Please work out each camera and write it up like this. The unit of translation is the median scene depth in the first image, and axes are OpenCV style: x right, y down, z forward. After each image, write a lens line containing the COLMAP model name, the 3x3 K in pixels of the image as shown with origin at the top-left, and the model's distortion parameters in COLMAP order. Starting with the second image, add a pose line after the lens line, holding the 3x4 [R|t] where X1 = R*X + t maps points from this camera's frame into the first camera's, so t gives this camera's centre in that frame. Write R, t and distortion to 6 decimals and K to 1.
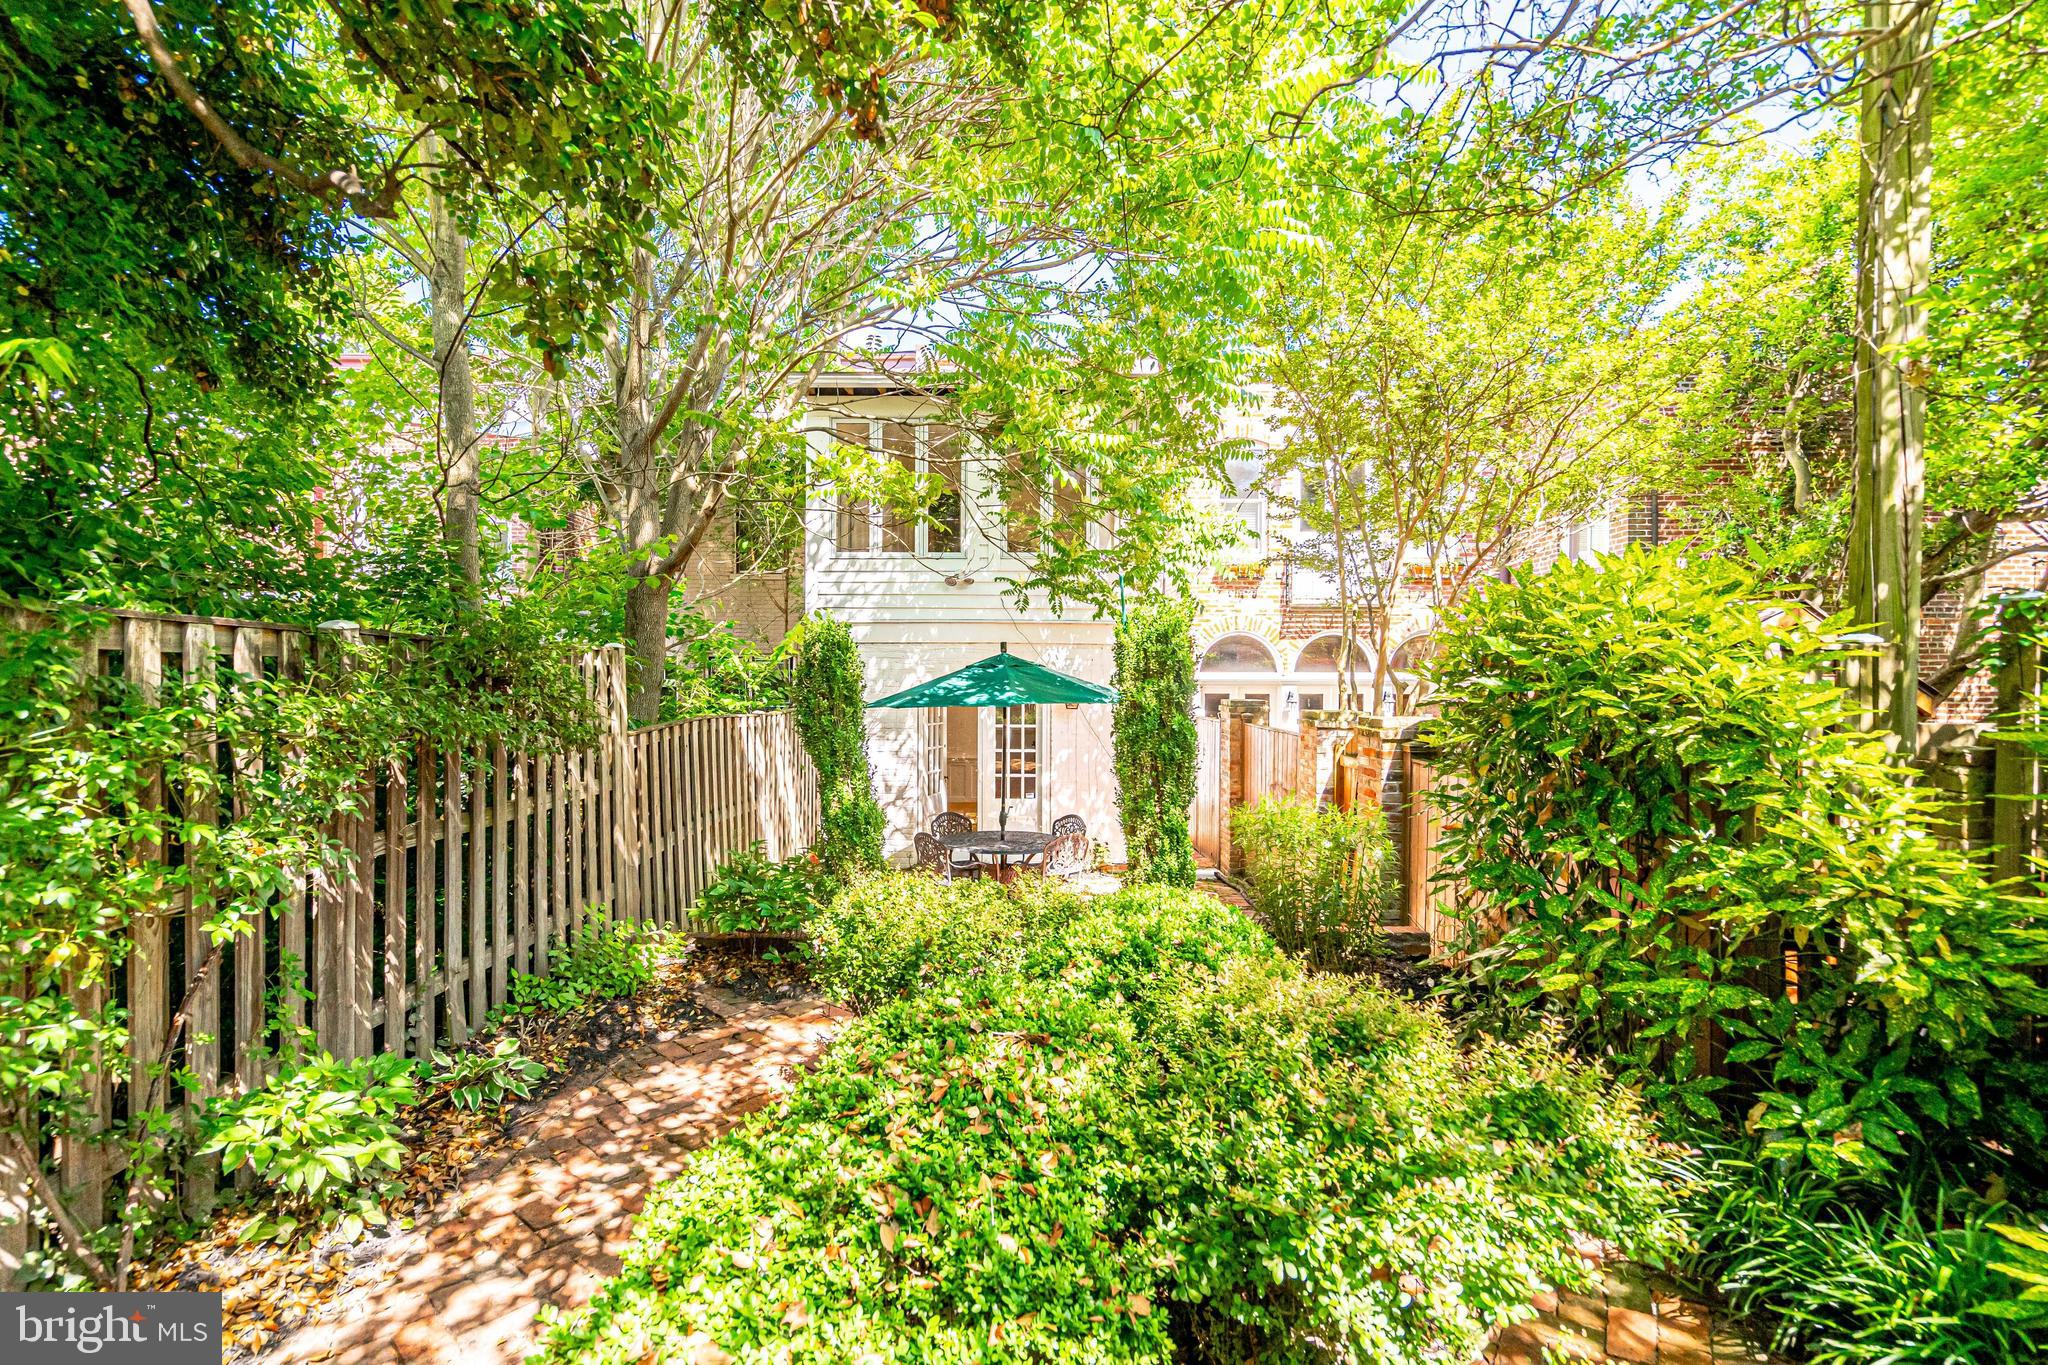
lens RADIAL K [[947.6, 0, 1010.5], [0, 947.6, 680.4], [0, 0, 1]] dist [-0.004184, 0.001079]
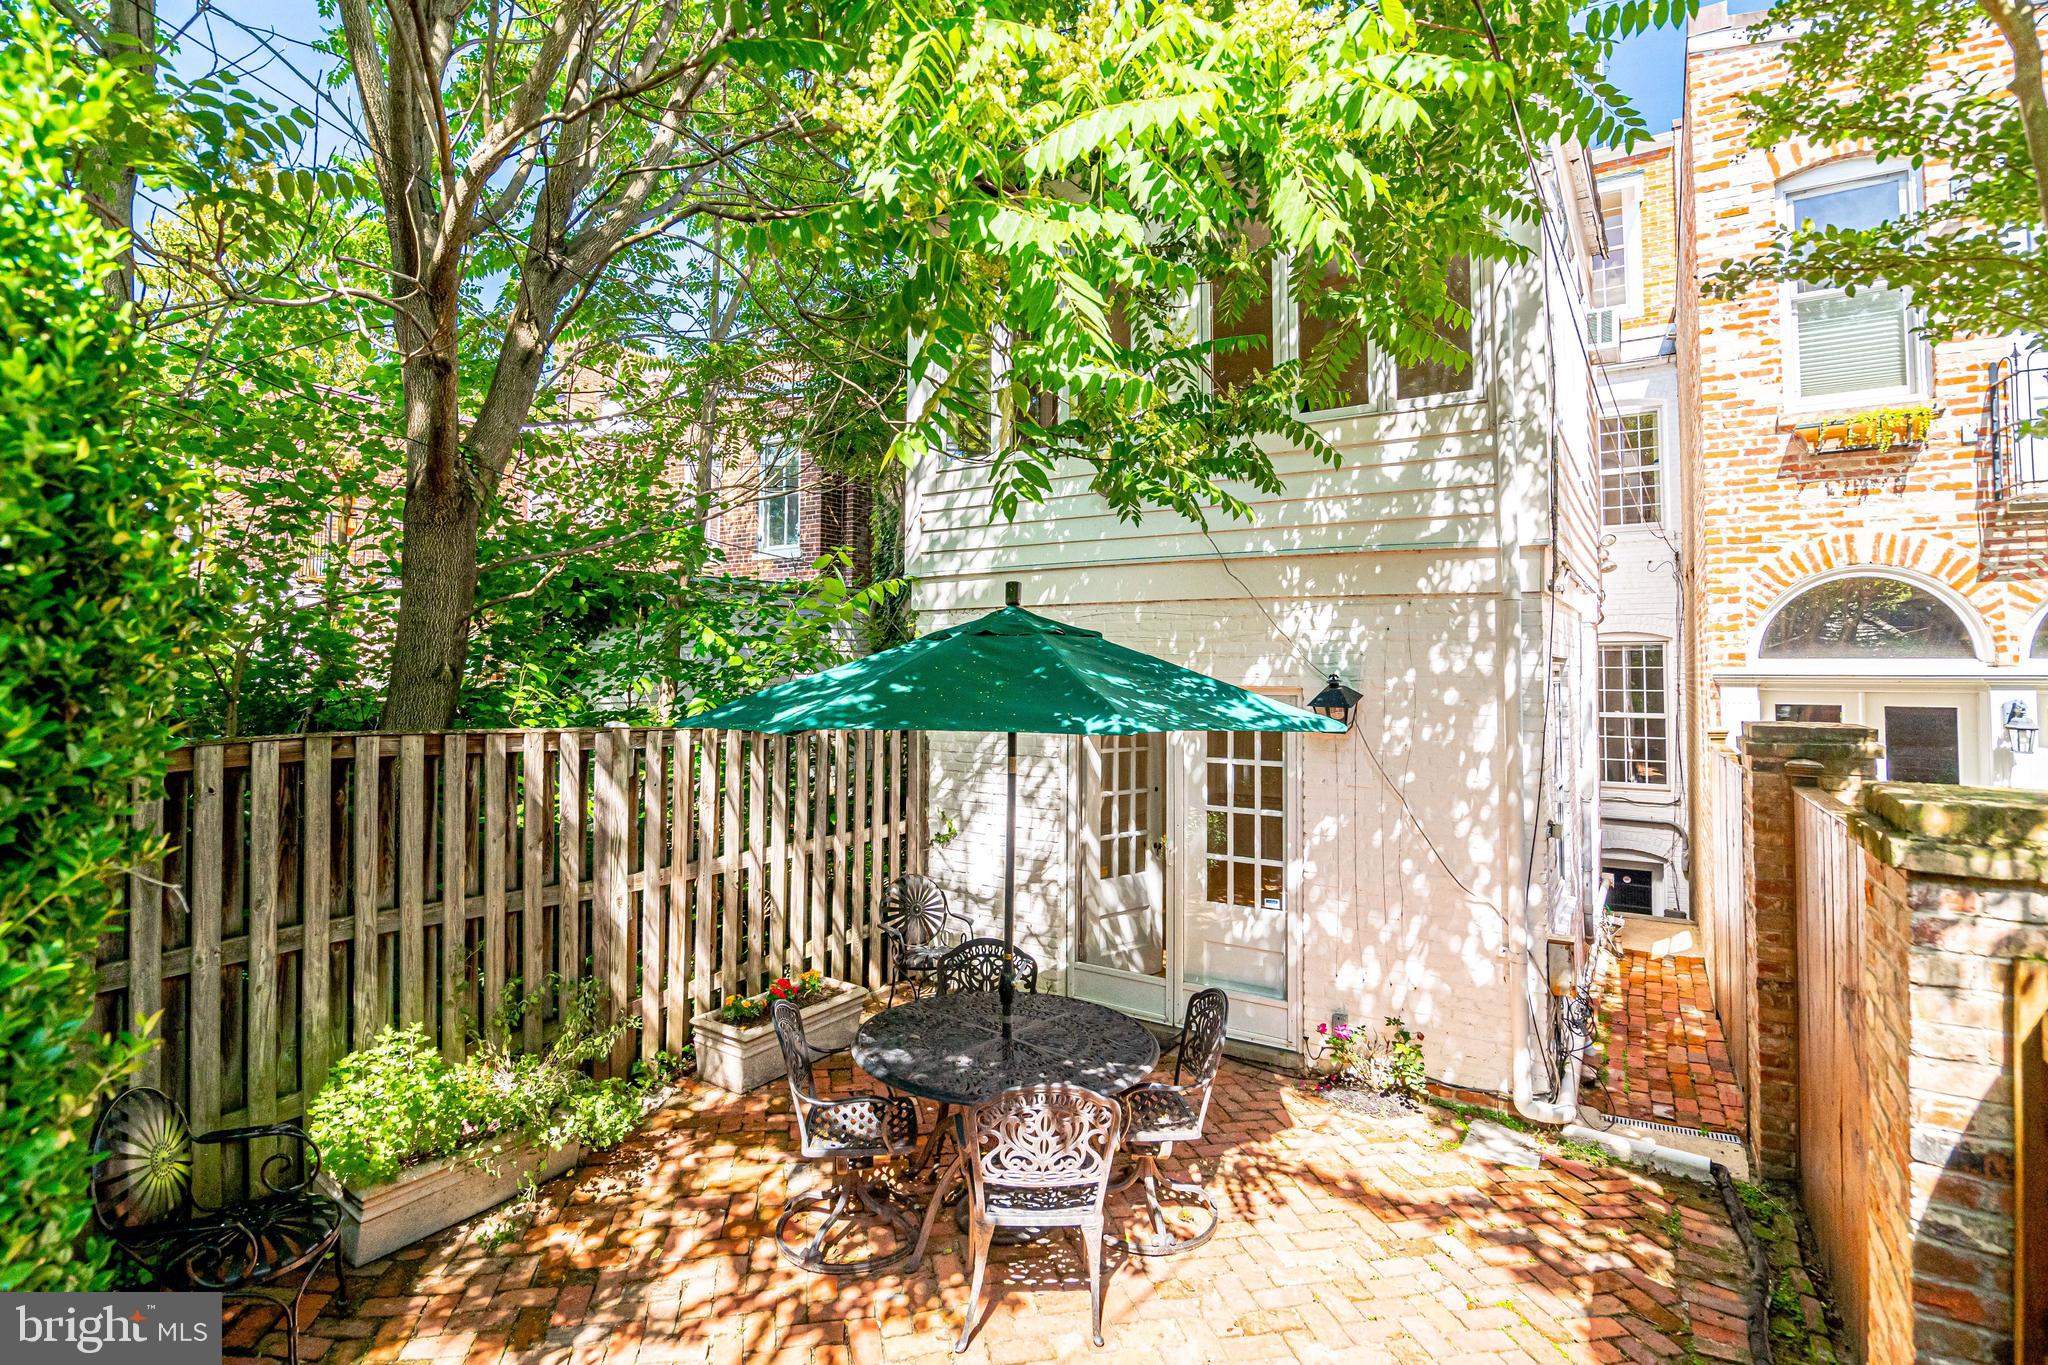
lens RADIAL K [[947.6, 0, 1070.1], [0, 947.6, 664.9], [0, 0, 1]] dist [-0.004184, 0.001079]
pose [[0.839513, -0.002532, -0.543333, 0.205887], [-0.008636, 0.999801, -0.018004, 0.005218], [0.543271, 0.019807, 0.839324, 0.517561]]
